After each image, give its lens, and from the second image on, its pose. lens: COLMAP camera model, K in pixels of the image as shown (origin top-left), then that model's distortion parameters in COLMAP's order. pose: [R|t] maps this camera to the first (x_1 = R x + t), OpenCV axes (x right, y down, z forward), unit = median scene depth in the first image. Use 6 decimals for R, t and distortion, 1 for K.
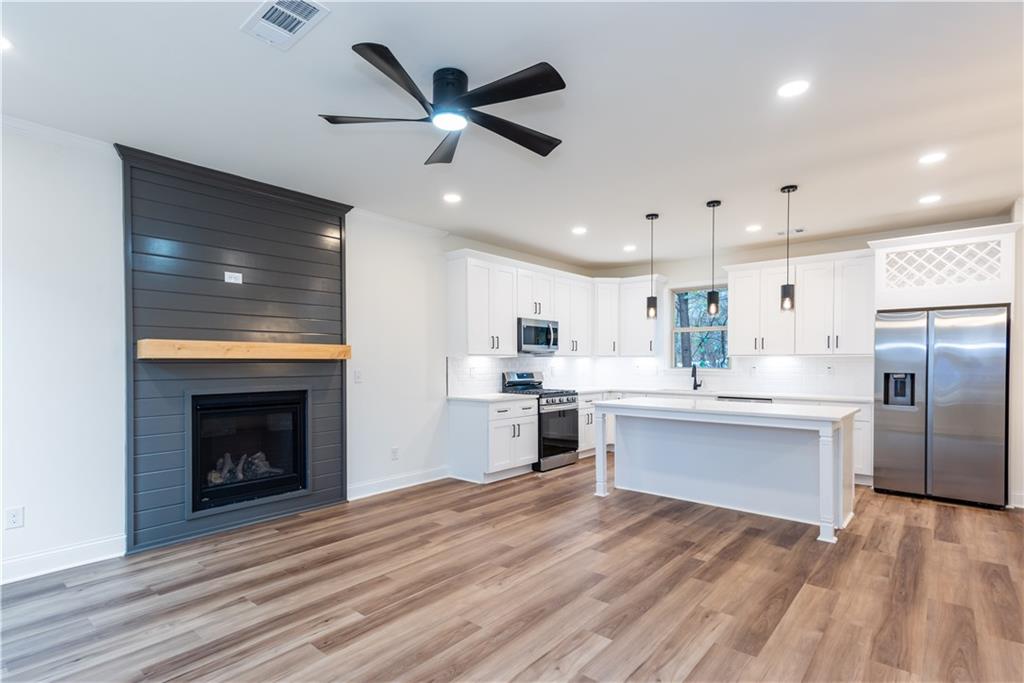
lens RADIAL K [[503.6, 0, 523.2], [0, 503.6, 368.1], [0, 0, 1]] dist [0.012392, -0.000203]
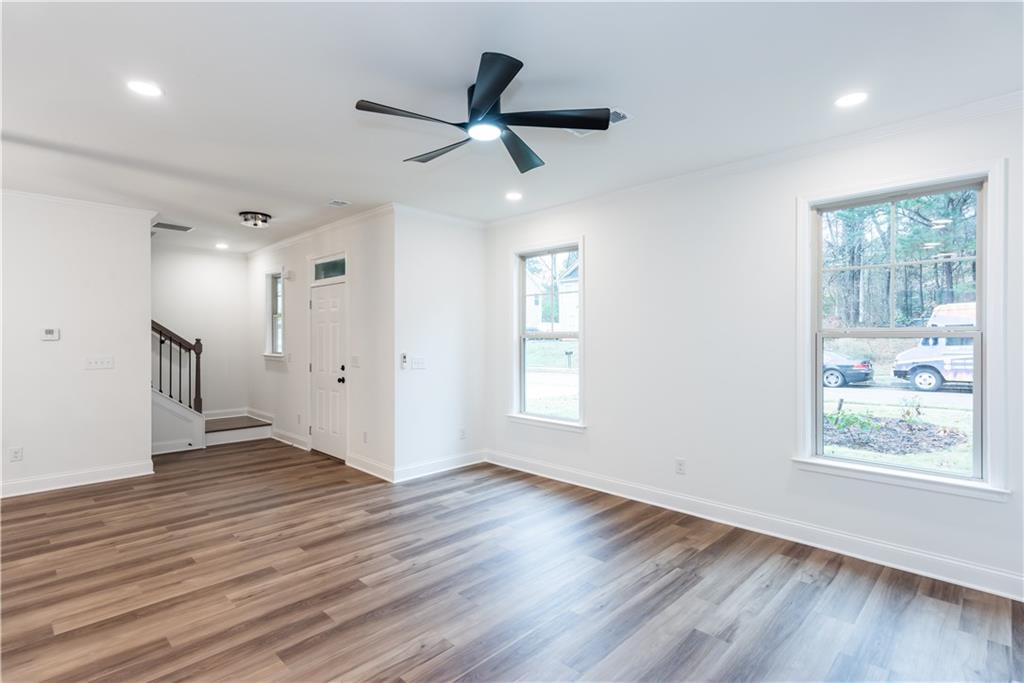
lens RADIAL K [[499.2, 0, 507.2], [0, 499.2, 340.6], [0, 0, 1]] dist [0.012463, 0.010355]
pose [[-0.995485, 0.000444, 0.094922, -0.187509], [0.002269, 0.999815, 0.019119, -0.047216], [-0.094896, 0.019248, -0.995301, 1.314722]]
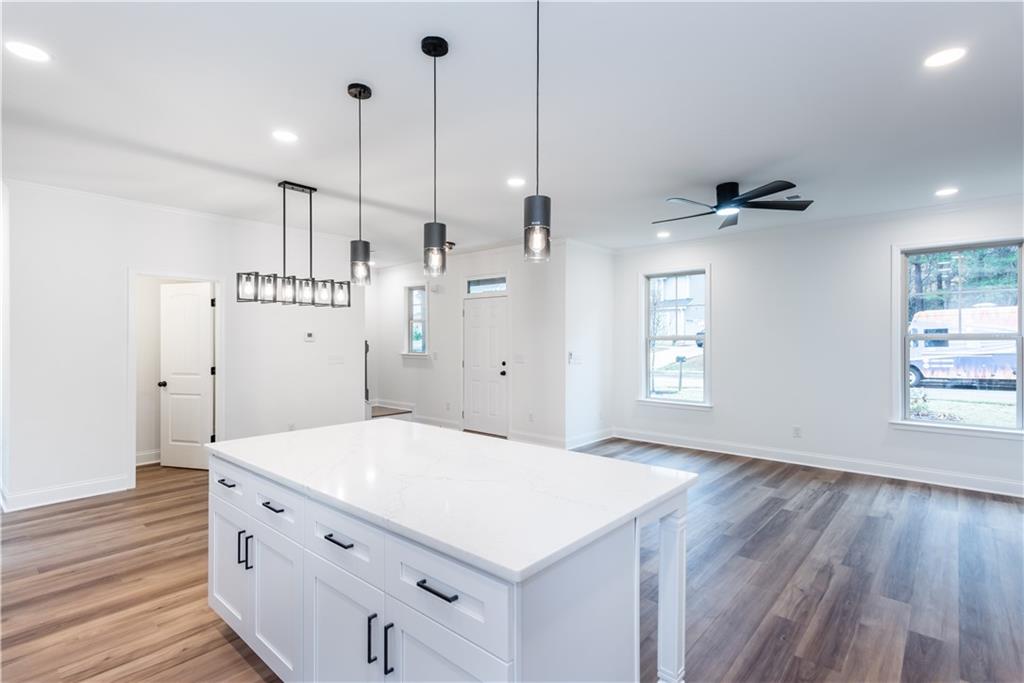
lens RADIAL K [[499.2, 0, 507.2], [0, 499.2, 340.6], [0, 0, 1]] dist [0.012463, 0.010355]
pose [[-0.999111, -0.000301, 0.042149, 0.333437], [0.000374, 0.999872, 0.015987, -0.054601], [-0.042148, 0.015989, -0.998983, 1.740565]]
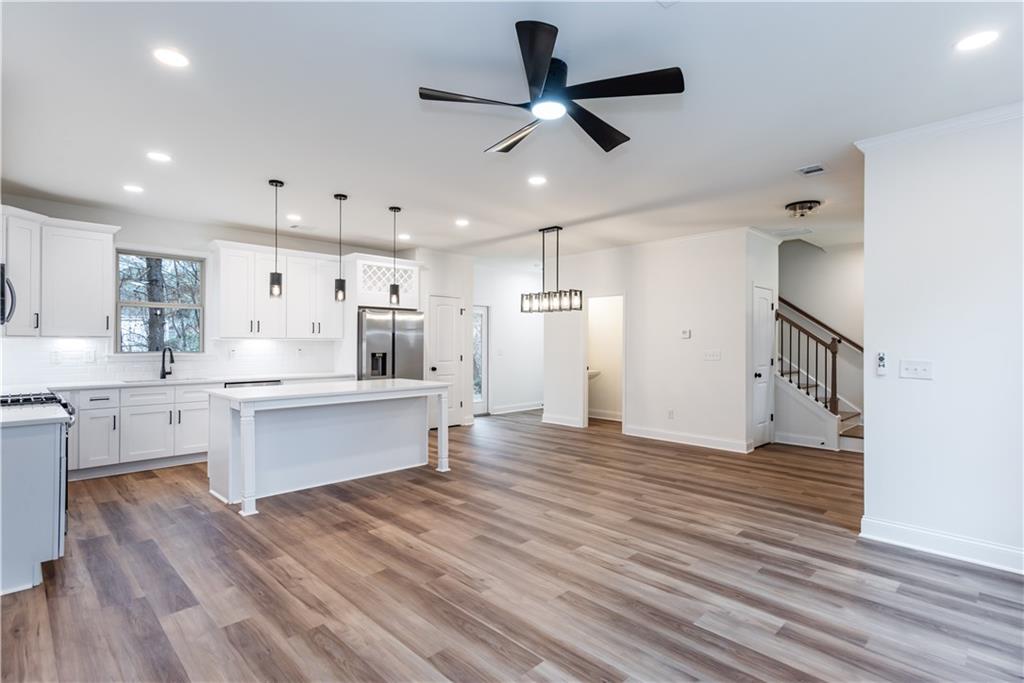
lens RADIAL K [[499.2, 0, 507.2], [0, 499.2, 340.6], [0, 0, 1]] dist [0.012463, 0.010355]
pose [[0.105447, 0.005808, 0.994408, -0.738686], [0.010272, 0.999923, -0.006929, -0.013844], [-0.994372, 0.010945, 0.105379, 0.633481]]
